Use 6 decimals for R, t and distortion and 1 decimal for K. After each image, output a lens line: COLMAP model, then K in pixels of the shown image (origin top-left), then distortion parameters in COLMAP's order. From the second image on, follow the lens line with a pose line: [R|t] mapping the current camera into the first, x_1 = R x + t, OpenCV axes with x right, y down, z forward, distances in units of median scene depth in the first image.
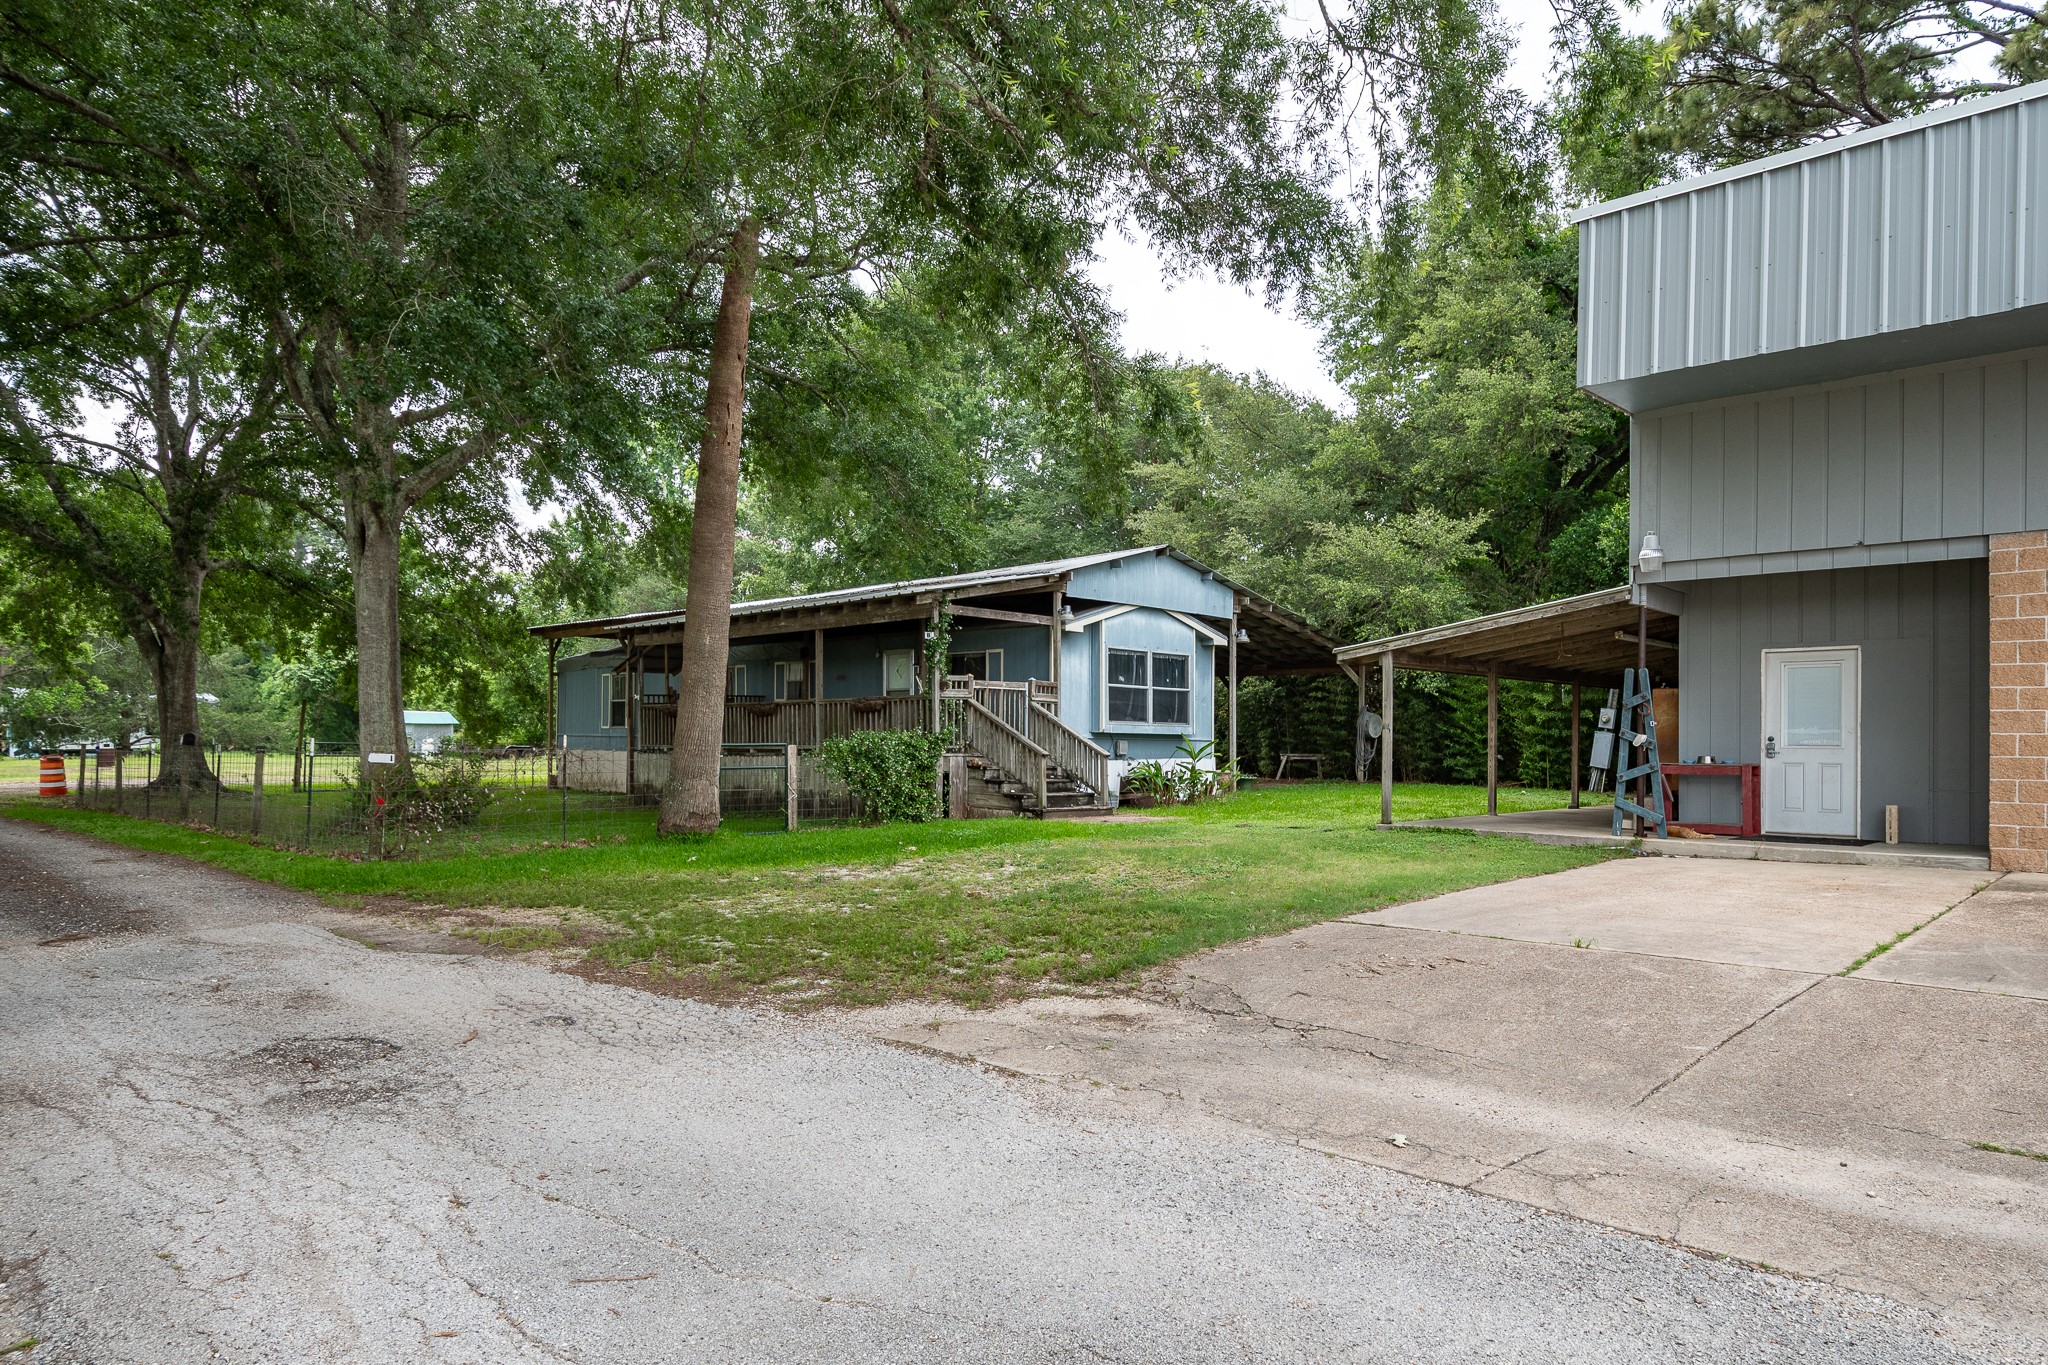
lens RADIAL K [[1280.9, 0, 1020.7], [0, 1280.9, 728.8], [0, 0, 1]] dist [0.038220, 0.001258]
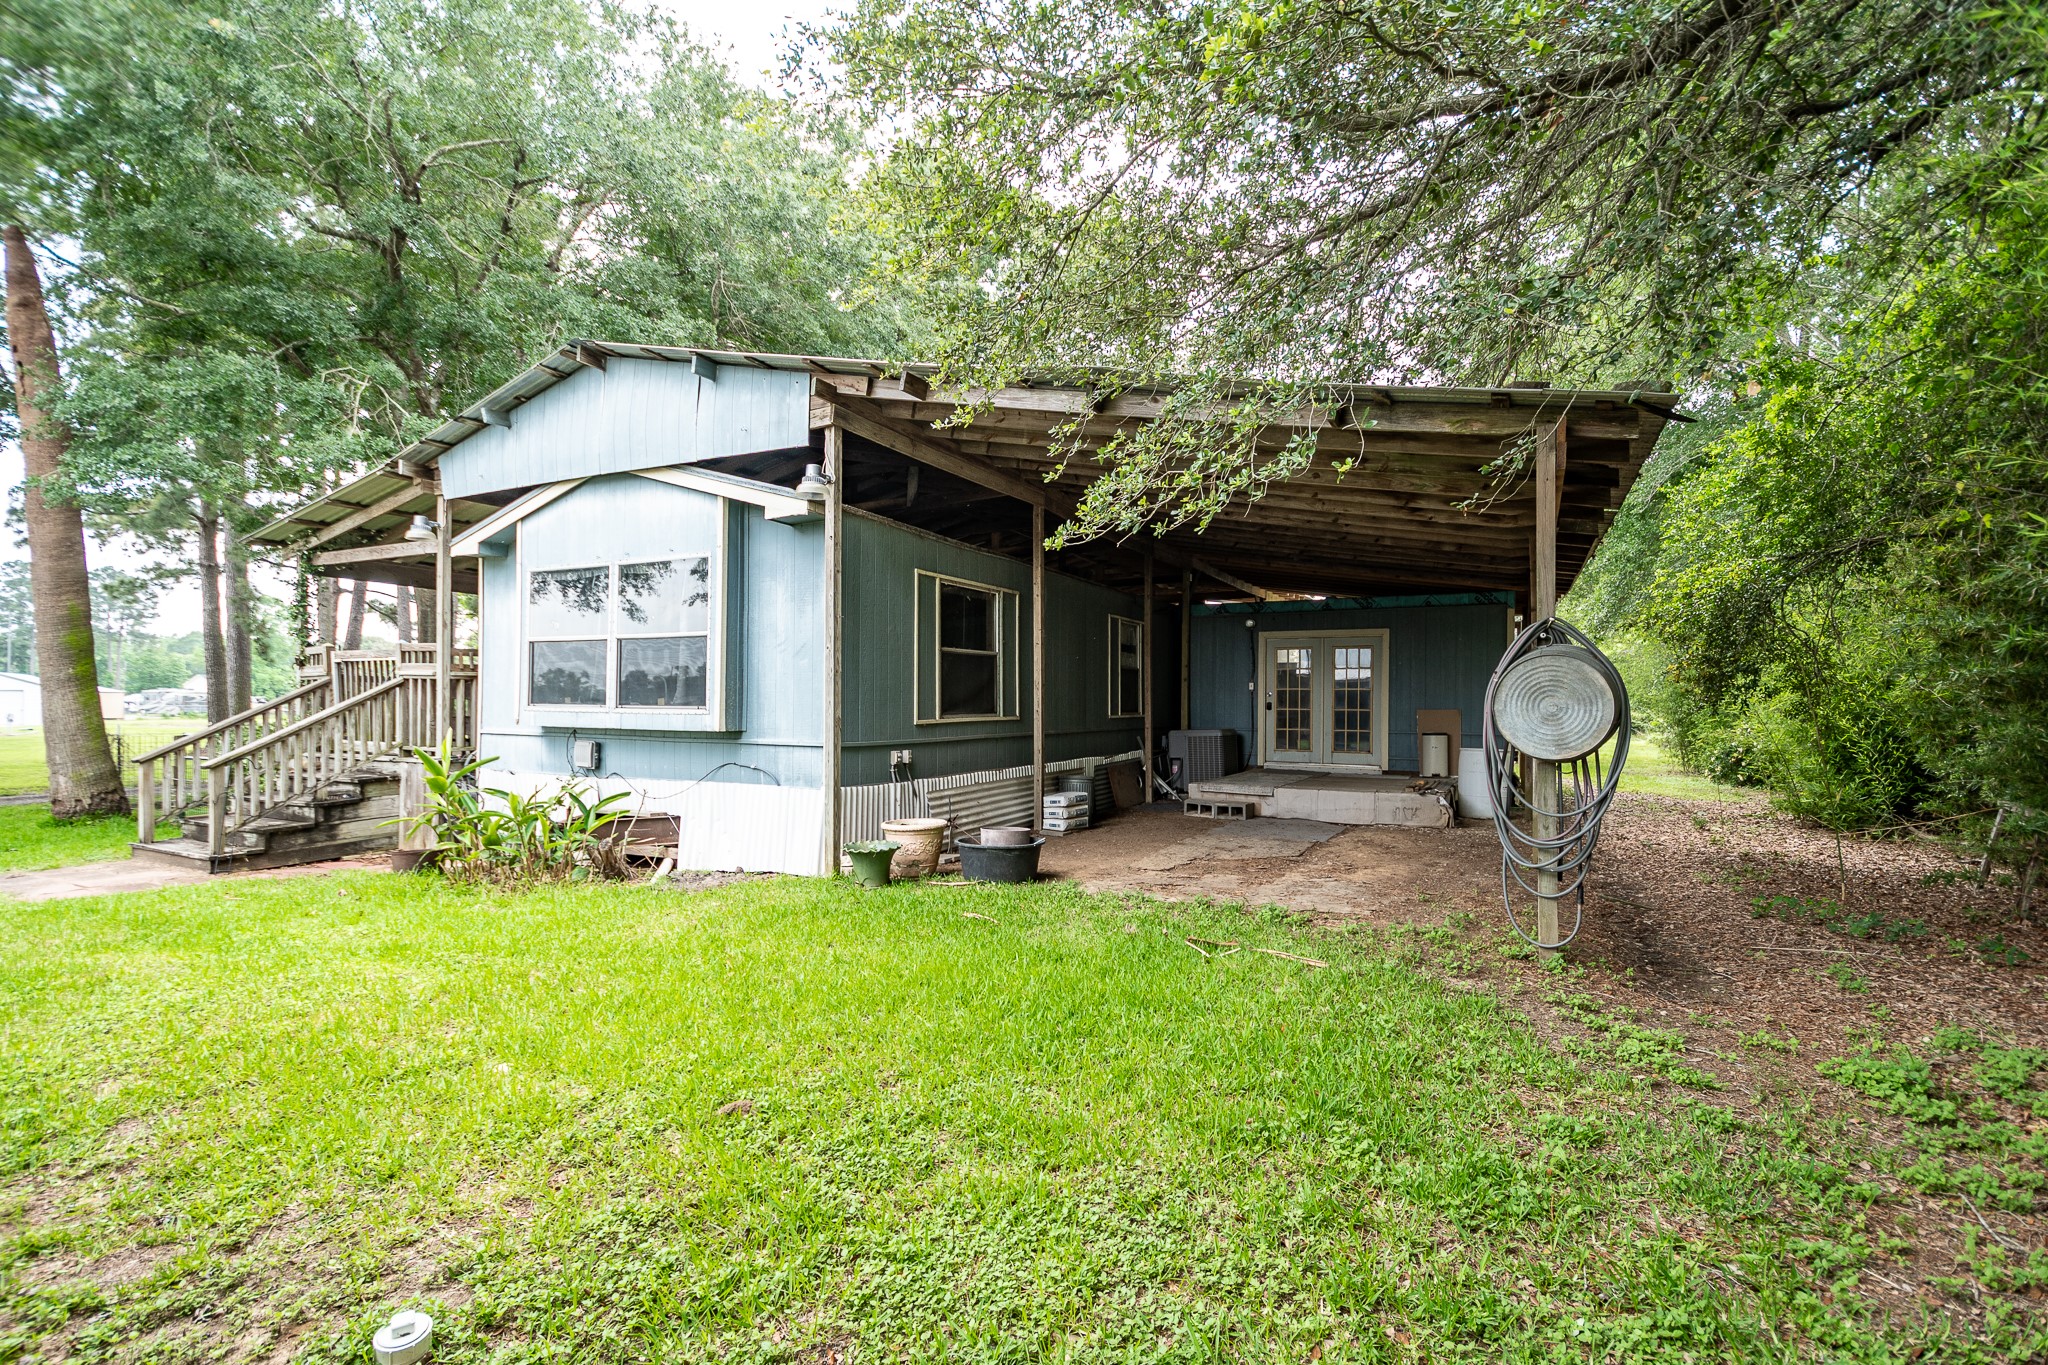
lens RADIAL K [[912.6, 0, 1028.7], [0, 912.6, 703.2], [0, 0, 1]] dist [0.022907, -0.001326]
pose [[0.296898, -0.002695, -0.954905, 0.535160], [0.009371, 0.999956, 0.000091, -0.005015], [0.954863, -0.008975, 0.296911, 1.139498]]
